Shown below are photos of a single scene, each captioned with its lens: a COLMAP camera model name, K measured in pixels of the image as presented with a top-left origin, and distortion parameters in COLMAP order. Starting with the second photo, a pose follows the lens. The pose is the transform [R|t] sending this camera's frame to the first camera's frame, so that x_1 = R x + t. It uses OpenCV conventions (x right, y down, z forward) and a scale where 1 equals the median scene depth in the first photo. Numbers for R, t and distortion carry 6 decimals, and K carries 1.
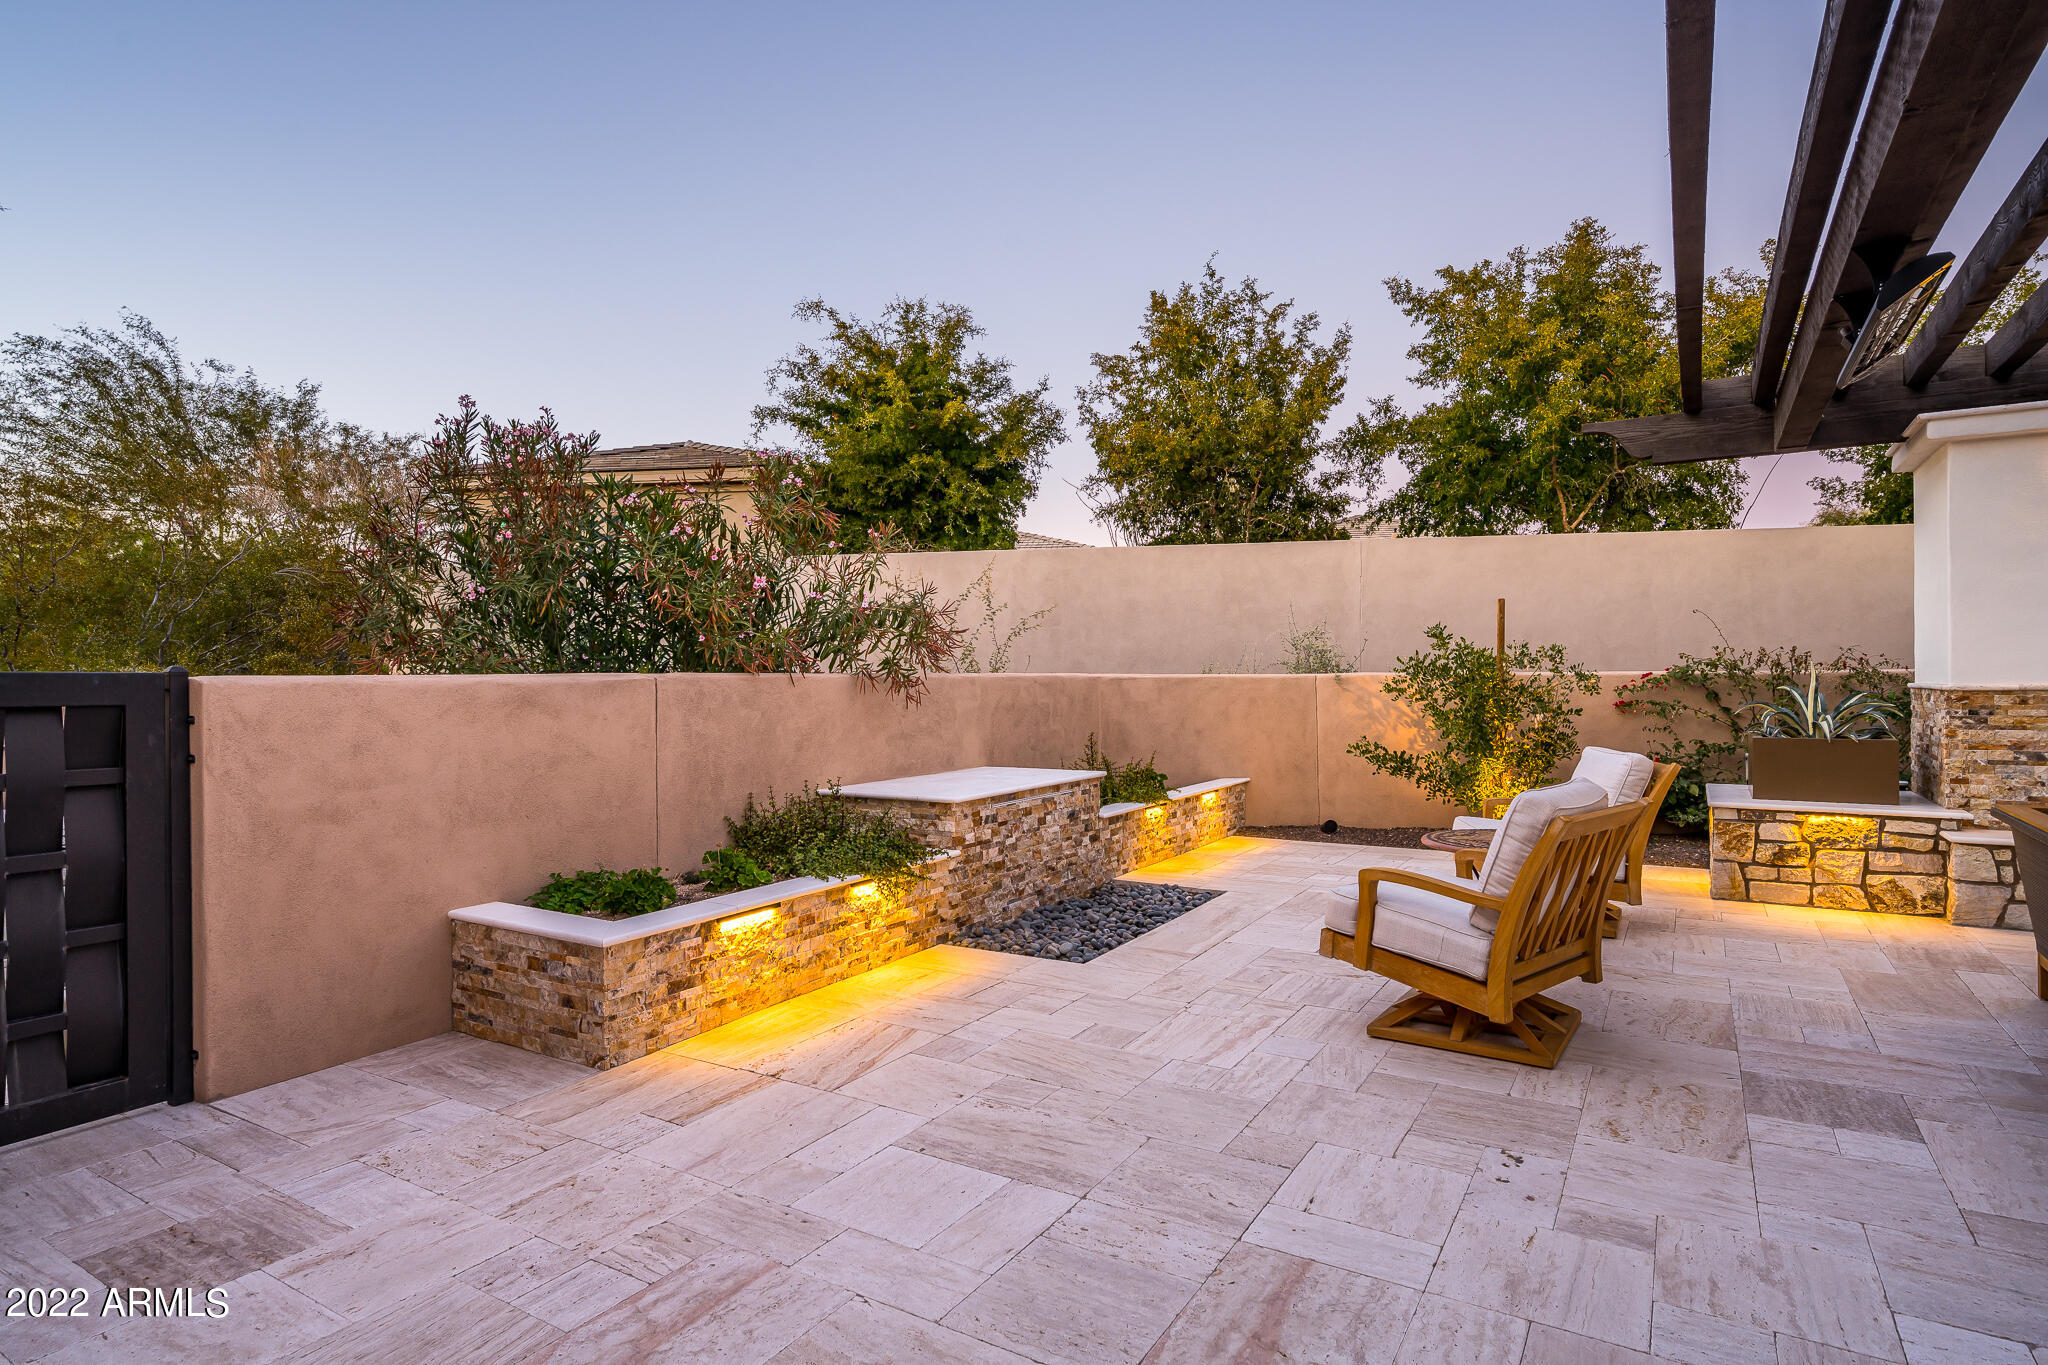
lens RADIAL K [[1077.9, 0, 1024.0], [0, 1077.9, 682.5], [0, 0, 1]] dist [-0.004729, -0.000329]
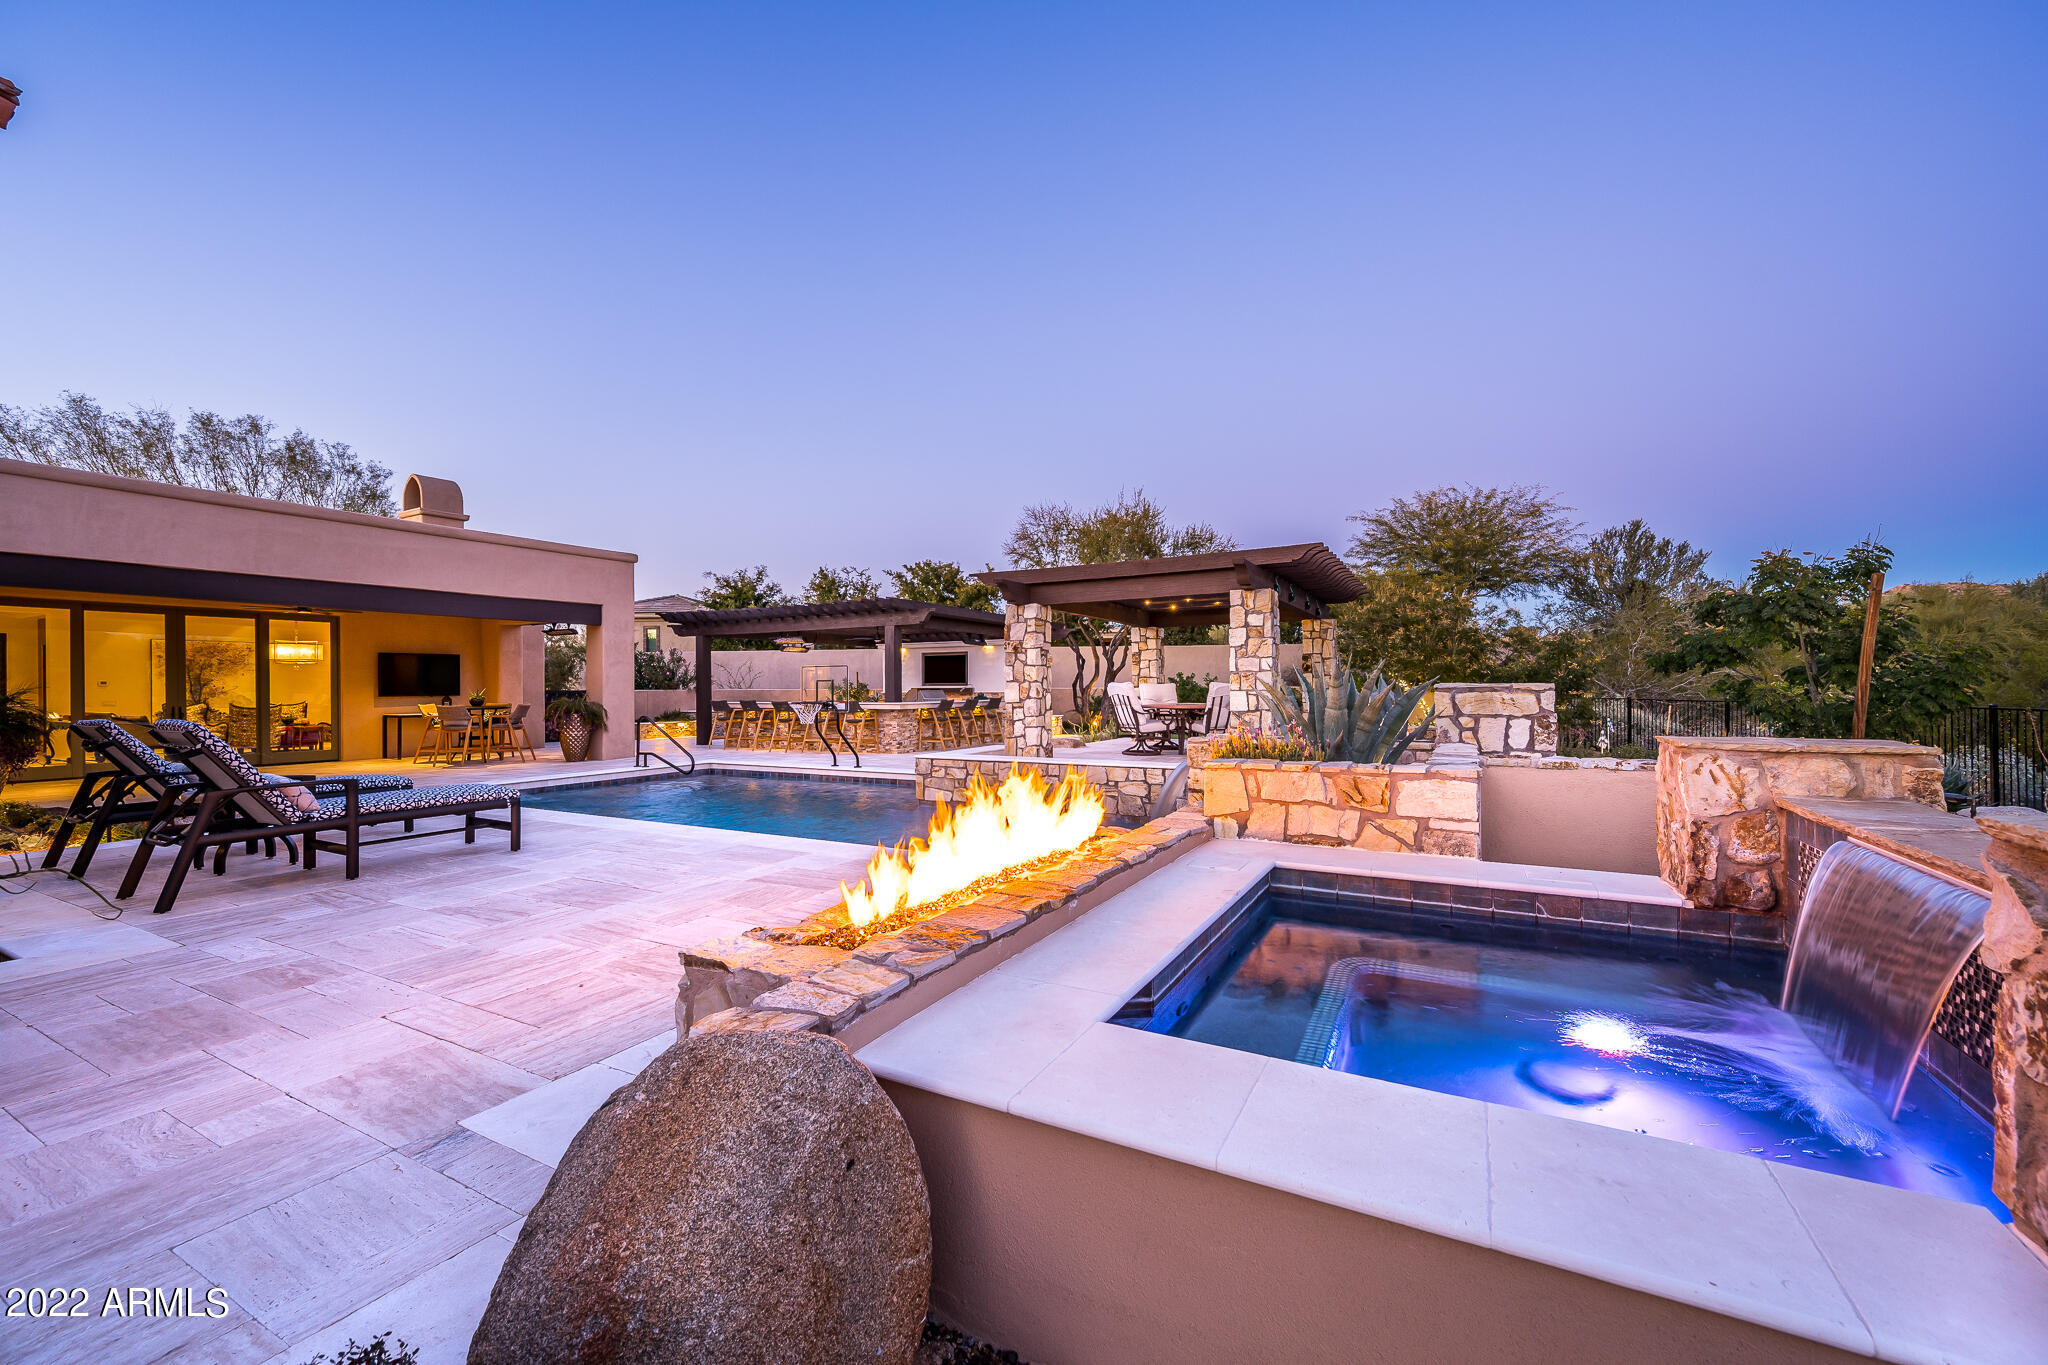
lens RADIAL K [[819.8, 0, 1023.8], [0, 819.8, 689.9], [0, 0, 1]] dist [0.002053, 0.000061]
pose [[0.998385, 0.001691, 0.056790, 1.385829], [-0.001536, 0.999995, -0.002787, 0.000954], [-0.056794, 0.002695, 0.998382, -3.428234]]
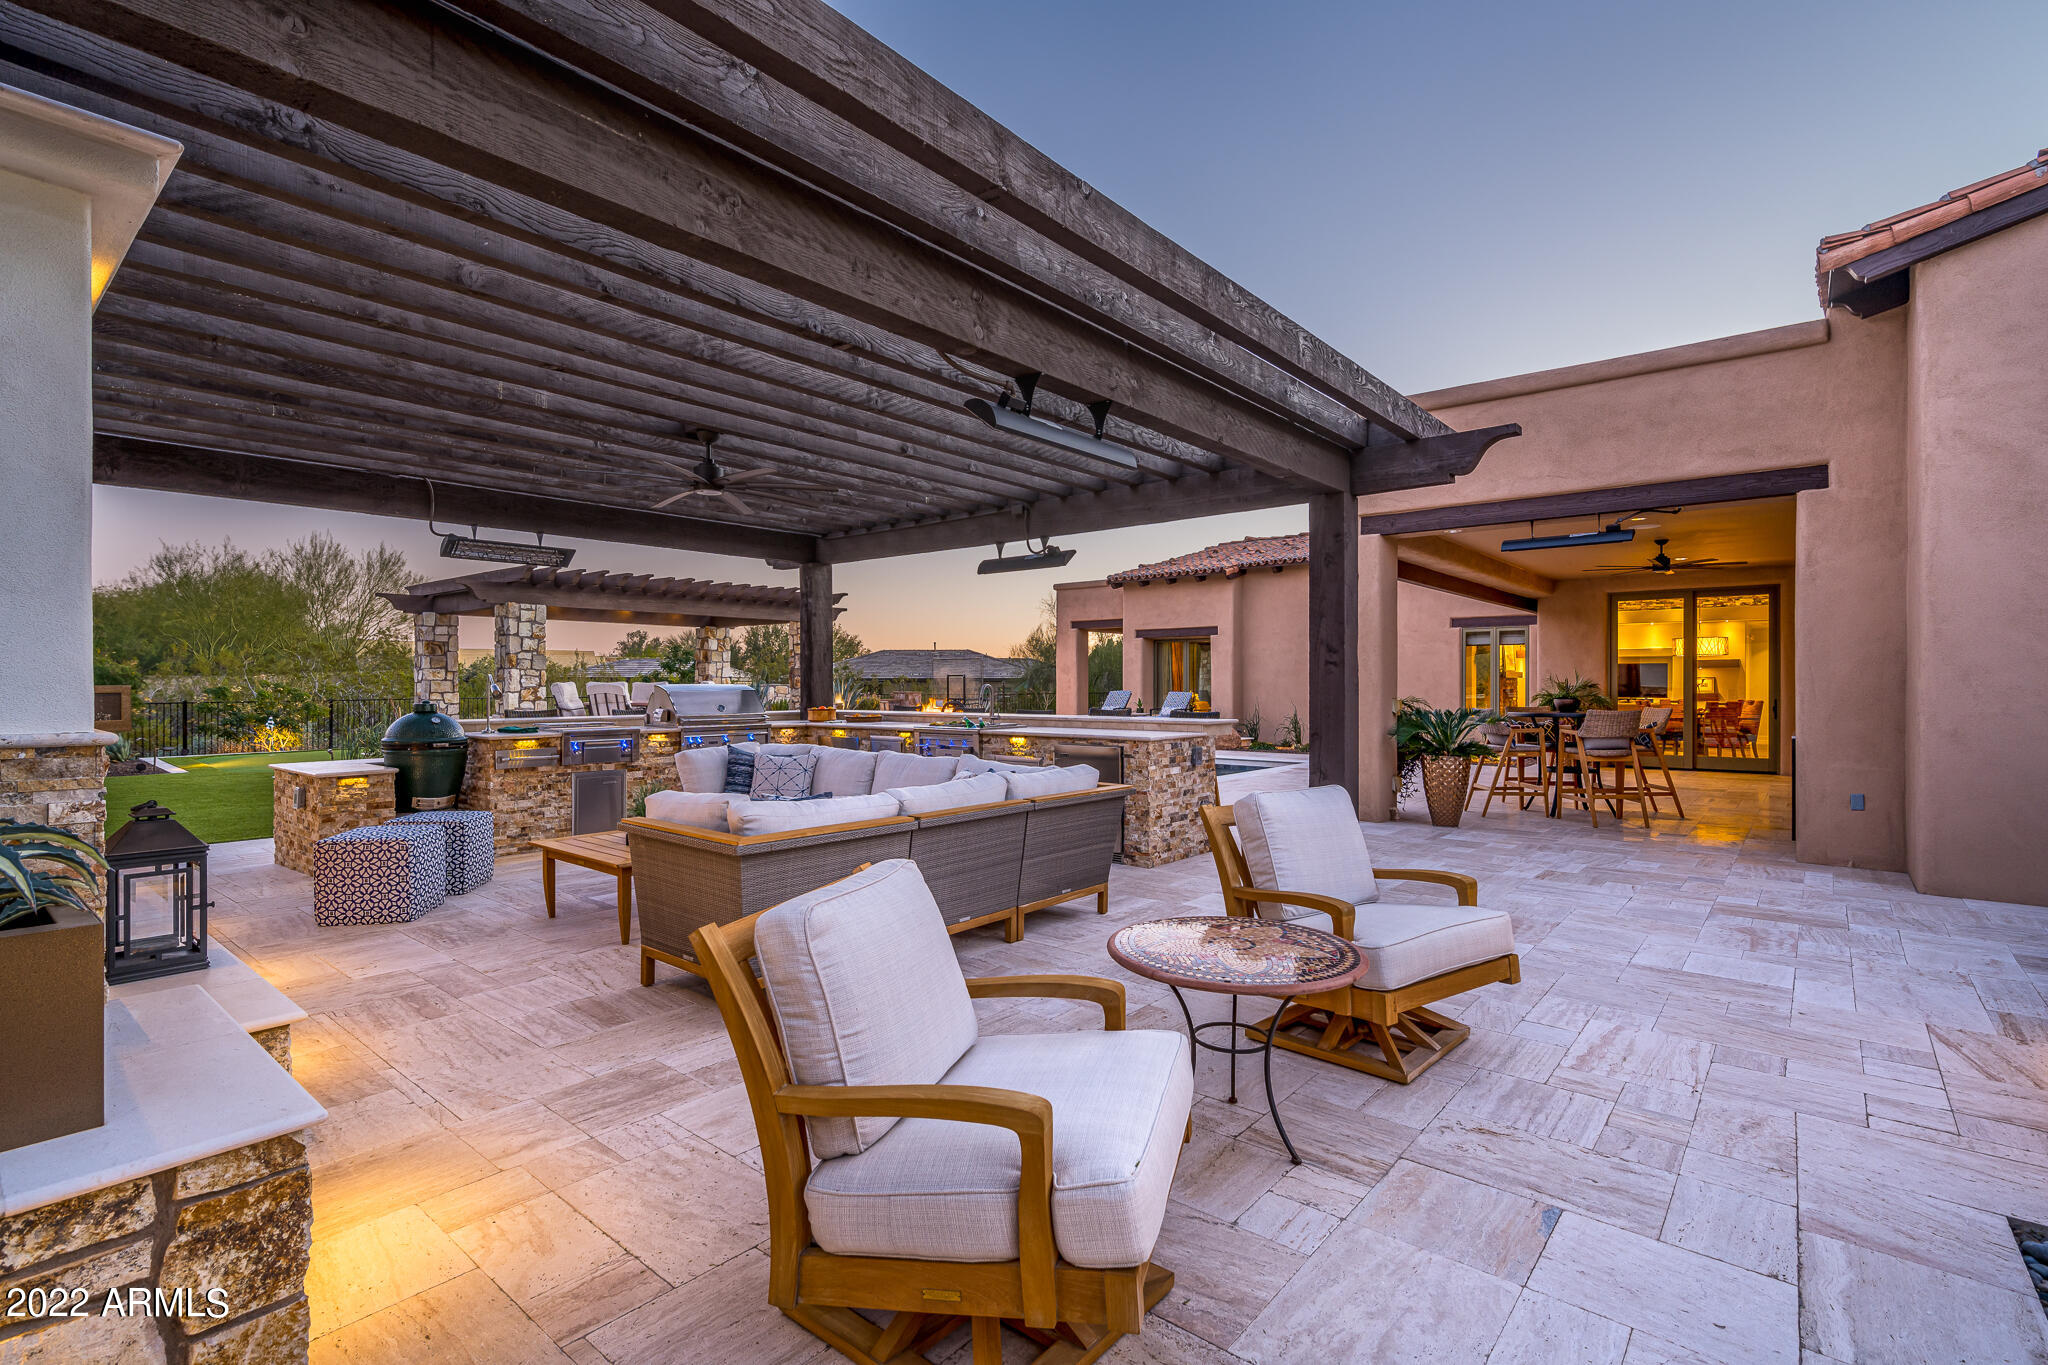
lens RADIAL K [[953.7, 0, 1022.2], [0, 953.7, 686.9], [0, 0, 1]] dist [0.001155, 0.000014]
pose [[-0.989526, 0.009430, 0.144048, 0.426316], [0.010543, 0.999920, 0.006965, -0.017827], [-0.143971, 0.008411, -0.989546, 1.376664]]
